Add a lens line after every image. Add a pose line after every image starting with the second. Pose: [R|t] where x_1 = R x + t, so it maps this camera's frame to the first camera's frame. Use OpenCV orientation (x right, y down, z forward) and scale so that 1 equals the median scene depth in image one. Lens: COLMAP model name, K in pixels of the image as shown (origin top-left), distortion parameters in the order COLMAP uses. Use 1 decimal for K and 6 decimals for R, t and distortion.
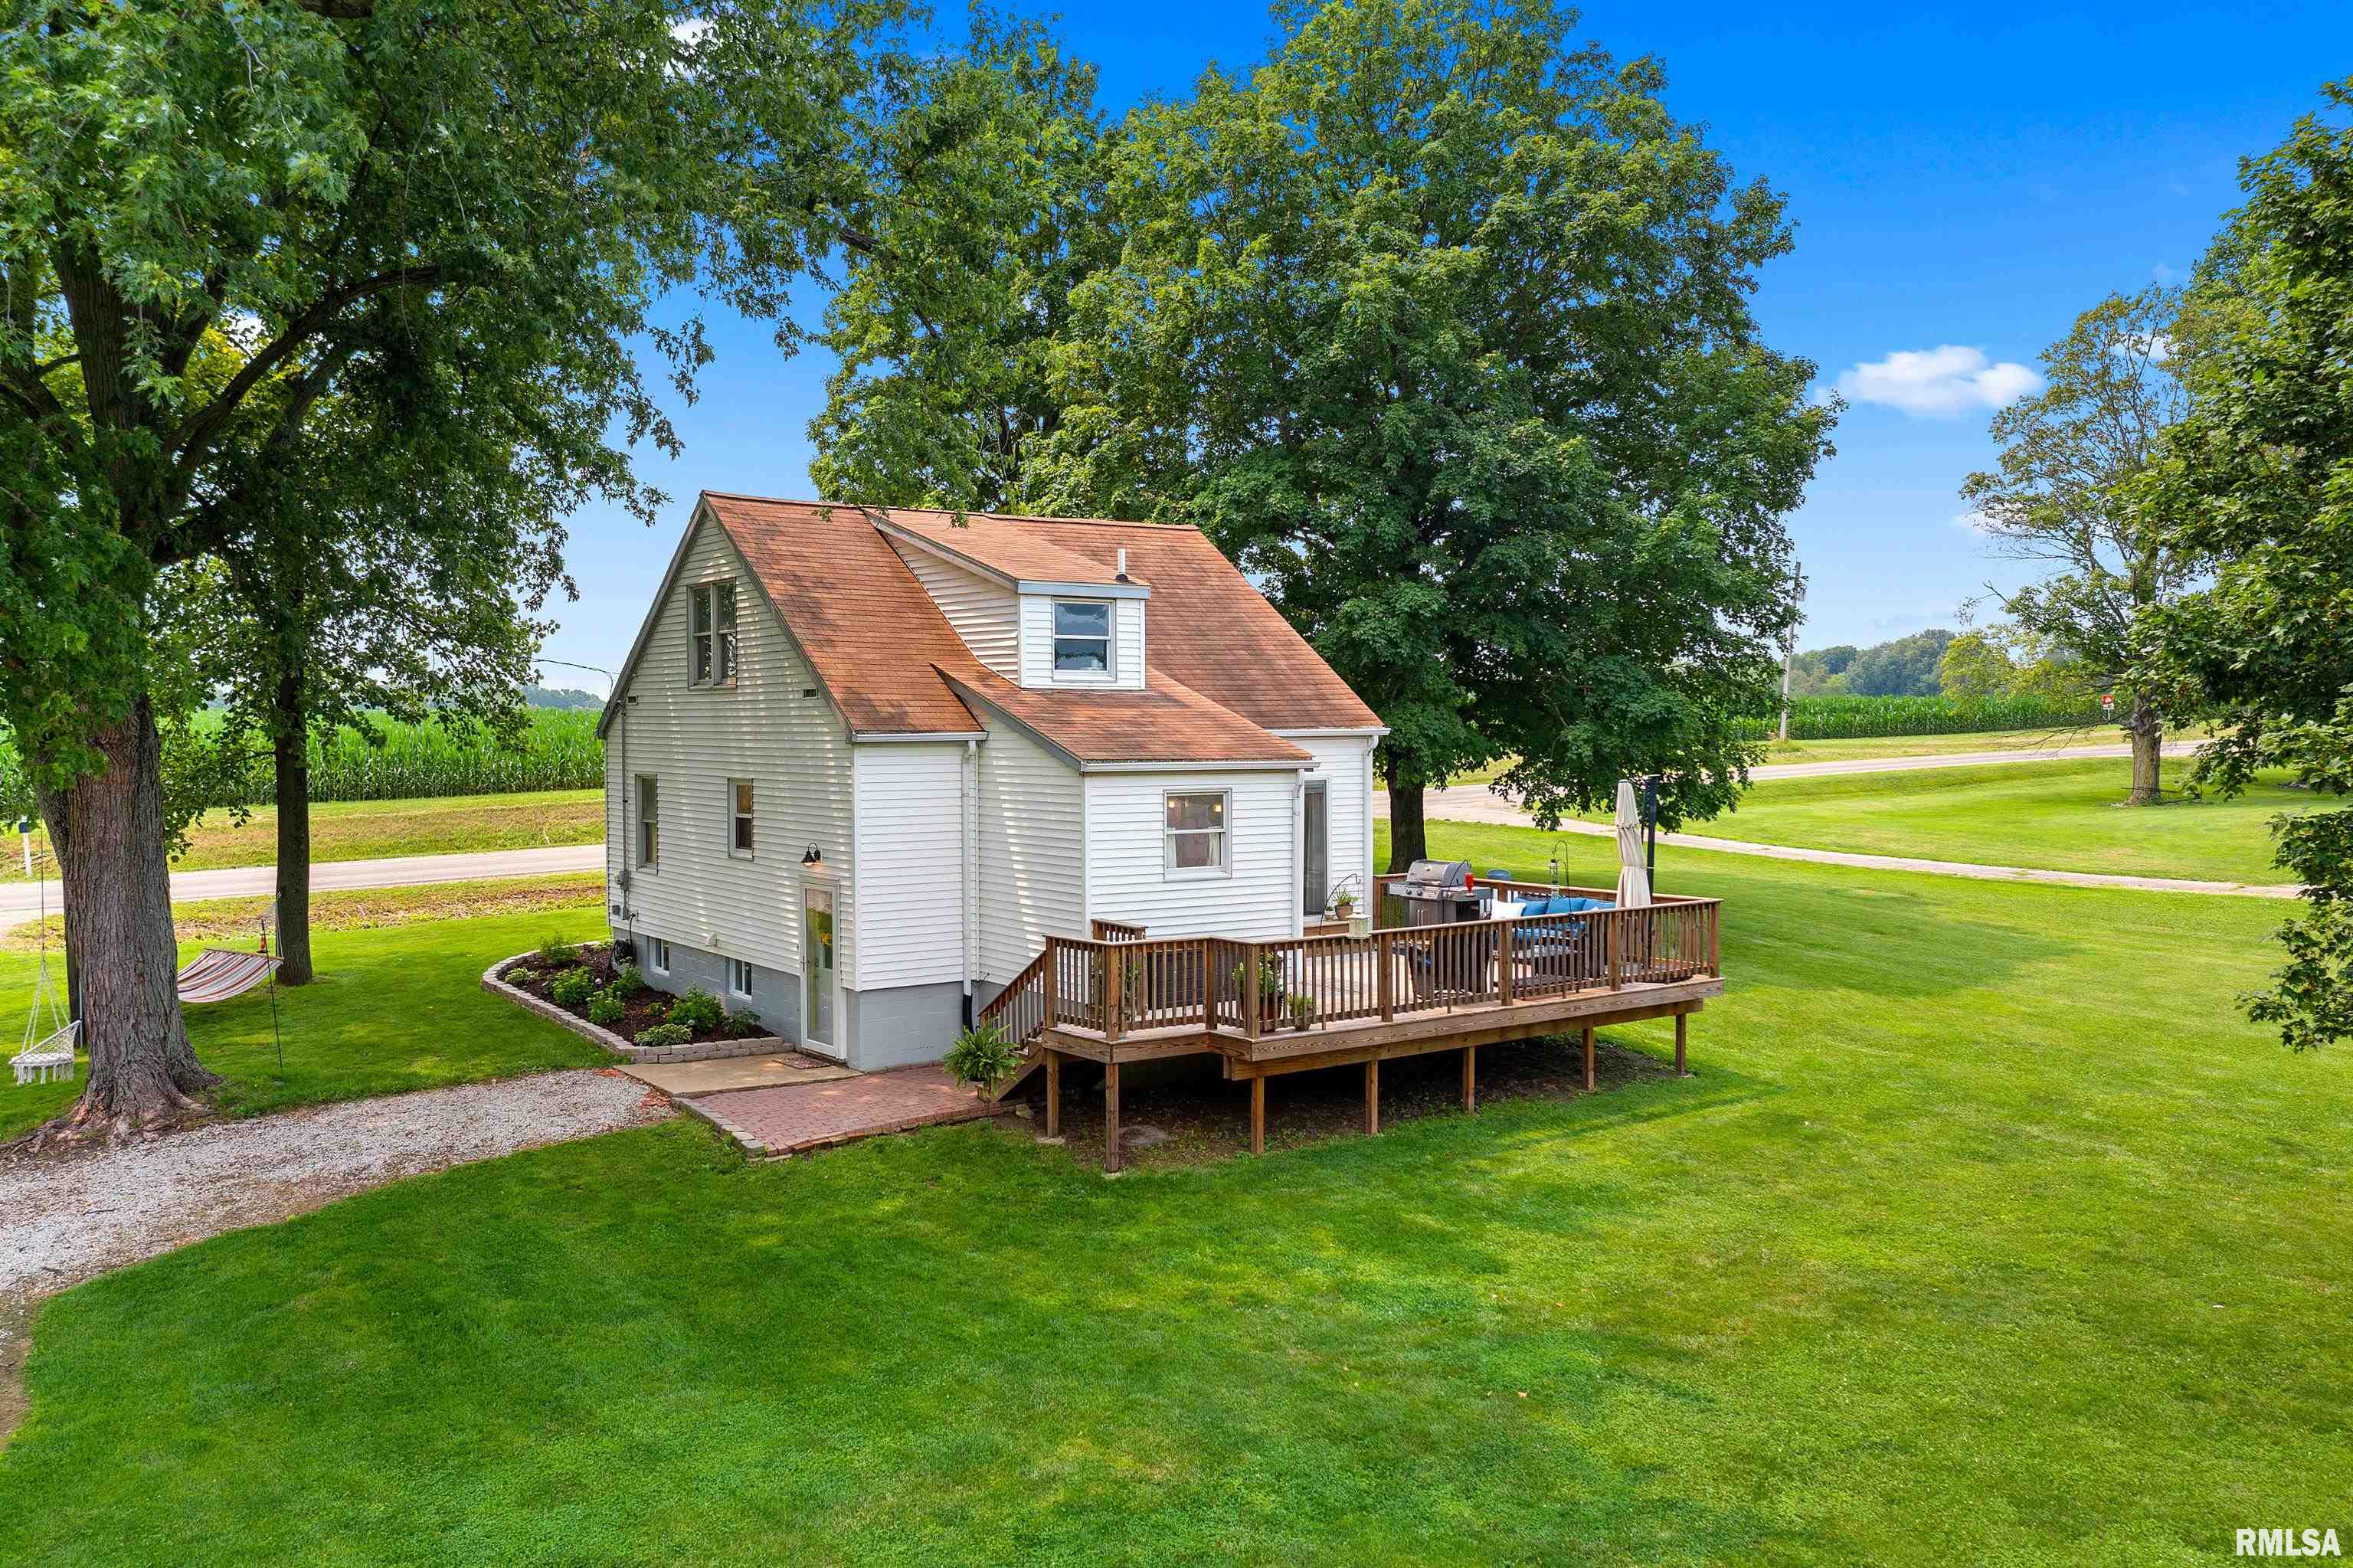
lens RADIAL K [[1910.0, 0, 1176.5], [0, 1910.0, 784.0], [0, 0, 1]] dist [0.010115, -0.007518]
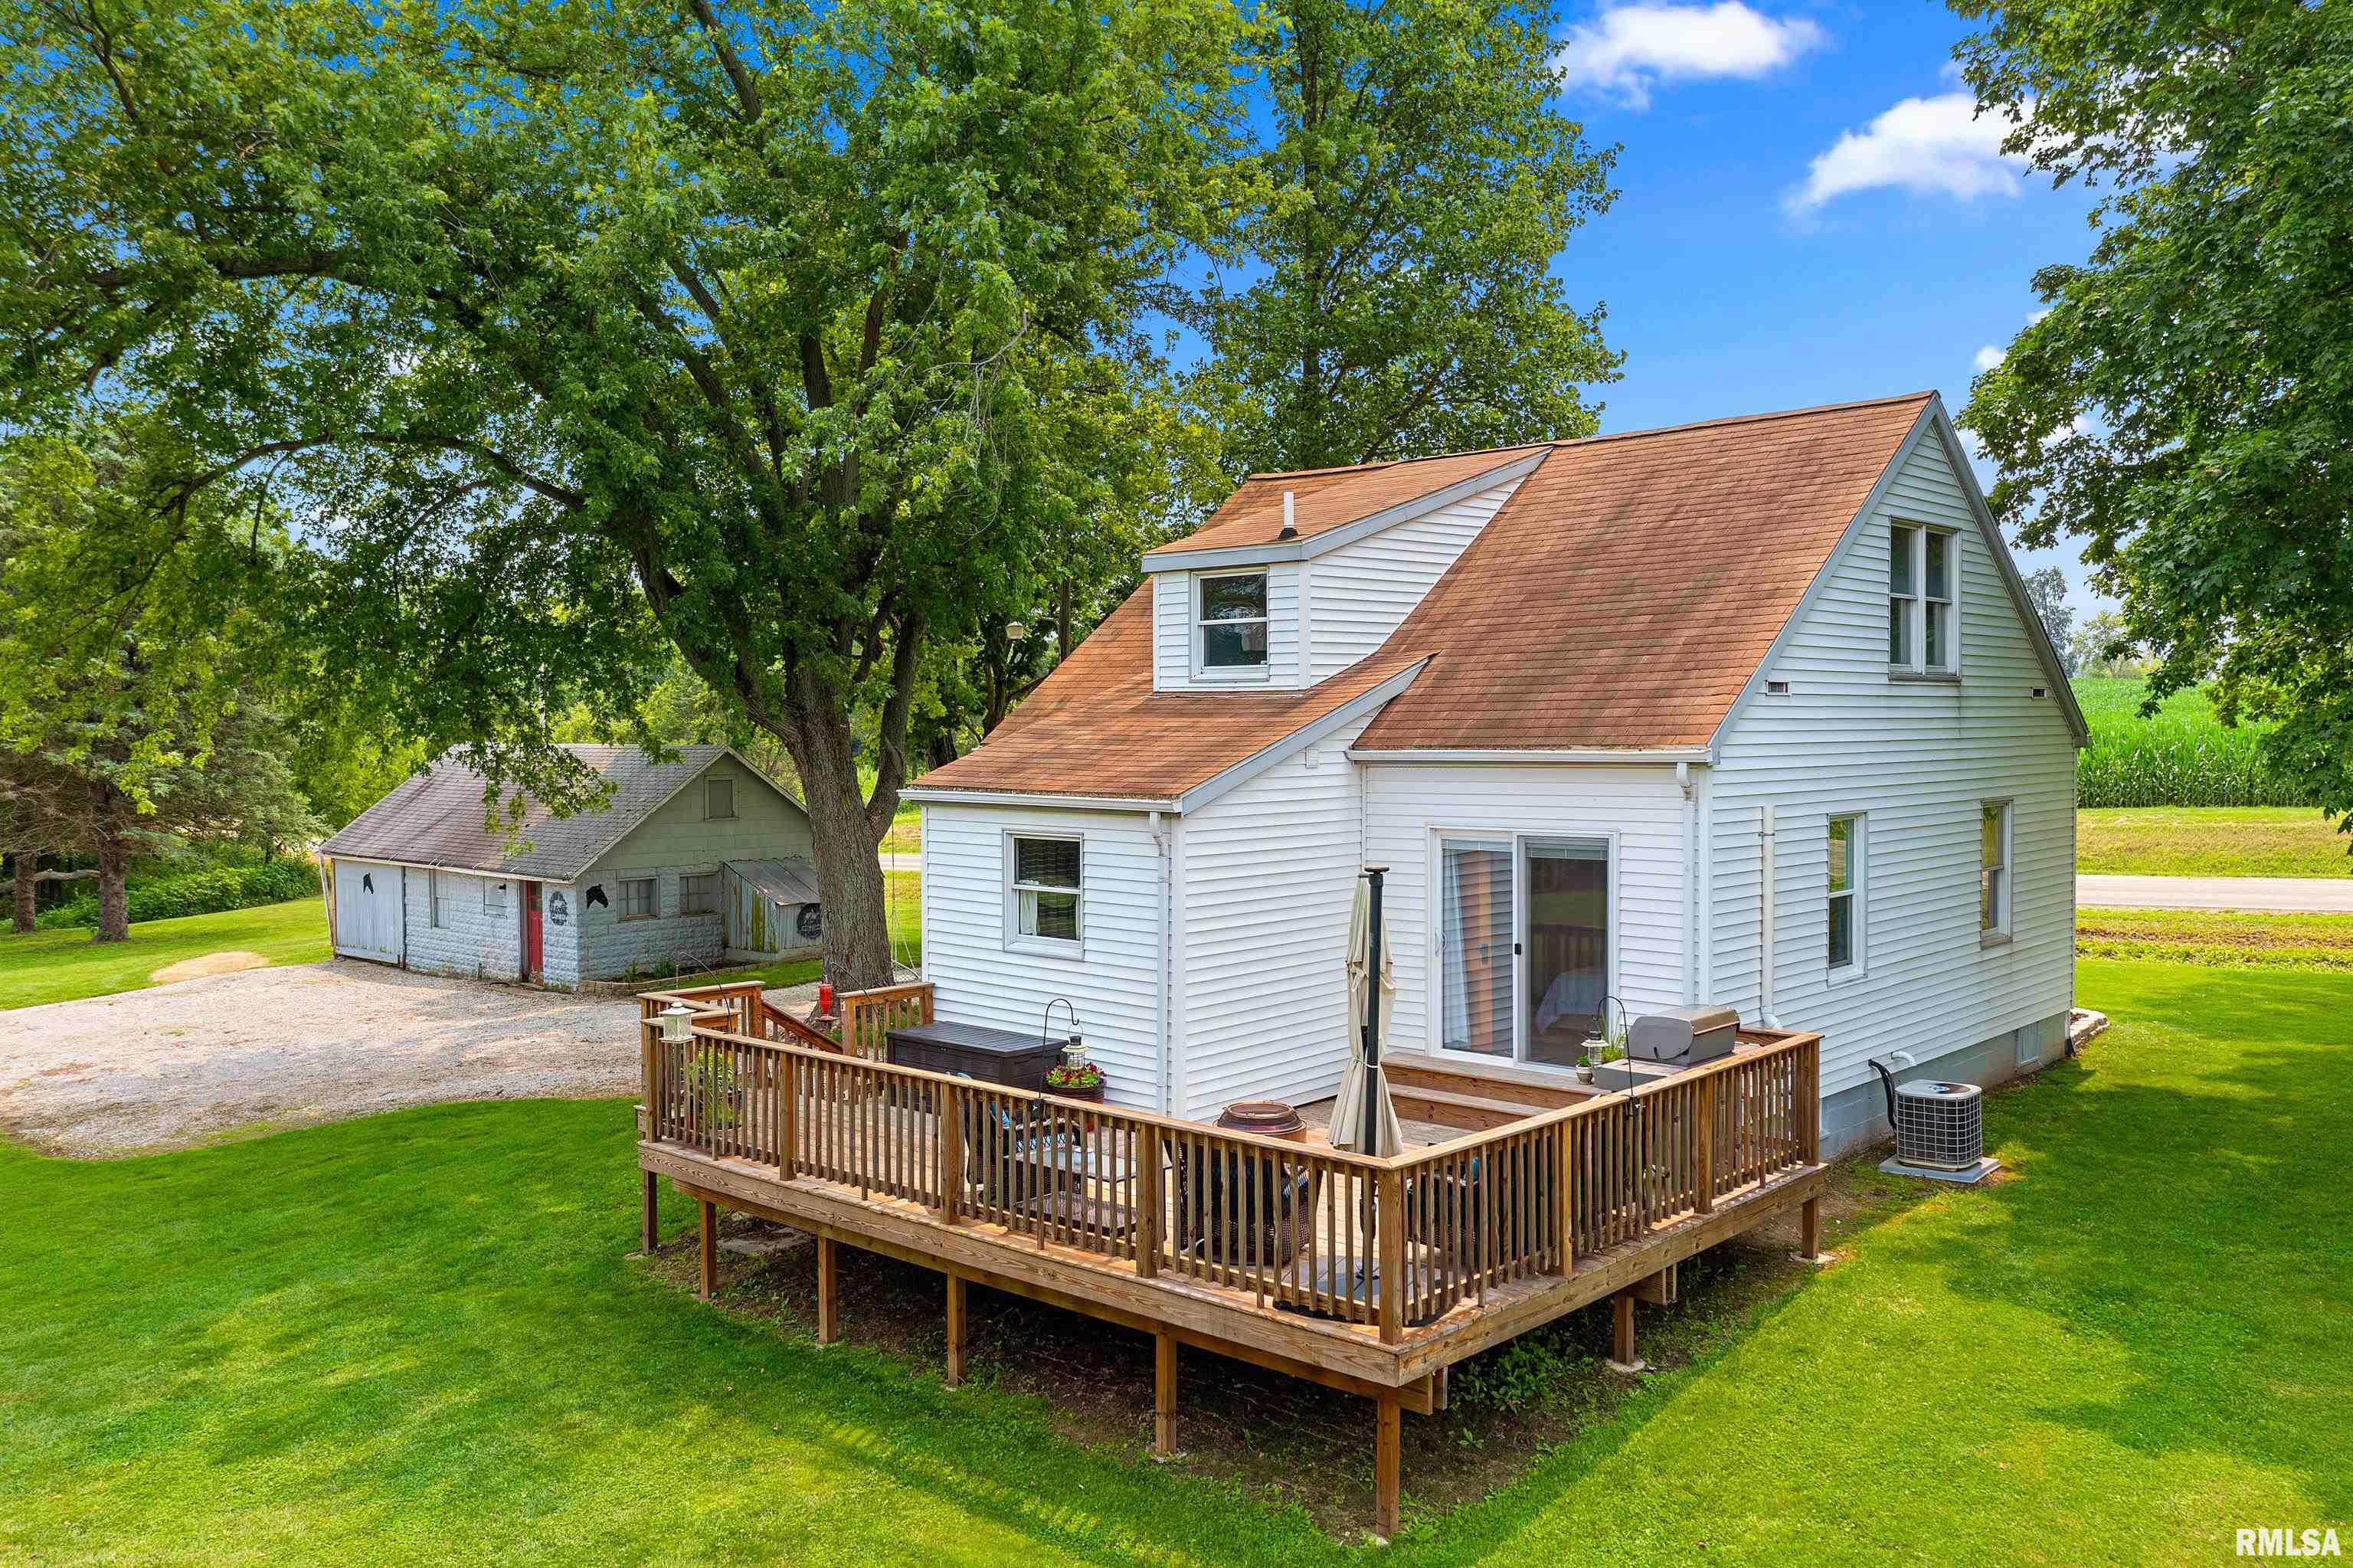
lens RADIAL K [[1910.0, 0, 1176.5], [0, 1910.0, 784.0], [0, 0, 1]] dist [0.010115, -0.007518]
pose [[0.170205, 0.036011, -0.984750, 0.716186], [-0.023872, 0.999189, 0.032413, -0.039398], [0.985120, 0.017991, 0.170927, 0.900564]]
